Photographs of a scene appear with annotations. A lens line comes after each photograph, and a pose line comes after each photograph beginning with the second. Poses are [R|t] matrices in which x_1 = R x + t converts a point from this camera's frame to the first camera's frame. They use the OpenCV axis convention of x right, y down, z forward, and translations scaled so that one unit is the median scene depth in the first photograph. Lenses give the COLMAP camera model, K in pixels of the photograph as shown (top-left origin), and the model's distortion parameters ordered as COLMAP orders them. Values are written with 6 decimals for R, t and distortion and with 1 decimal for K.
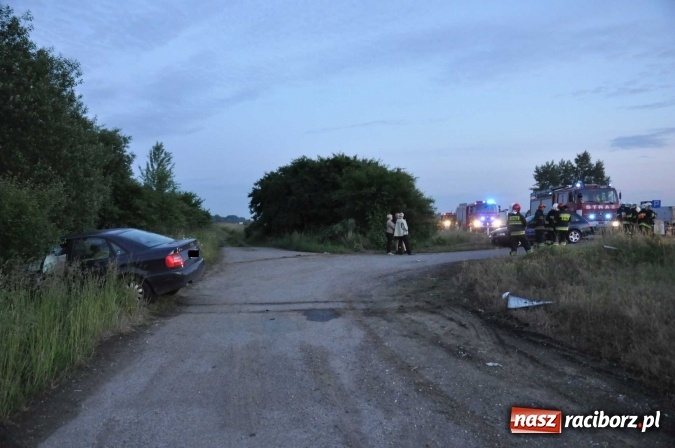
lens RADIAL K [[457.3, 0, 335.5], [0, 457.3, 226.9], [0, 0, 1]] dist [-0.118470, 0.075714]
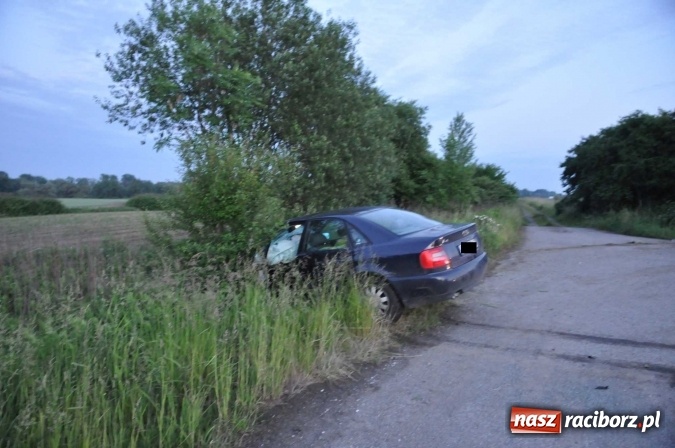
lens RADIAL K [[457.3, 0, 335.5], [0, 457.3, 226.9], [0, 0, 1]] dist [-0.118470, 0.075714]
pose [[0.793411, 0.034010, -0.607736, -0.020952], [0.000396, 0.998409, 0.056390, -0.001650], [0.608686, -0.044981, 0.792135, 0.108685]]
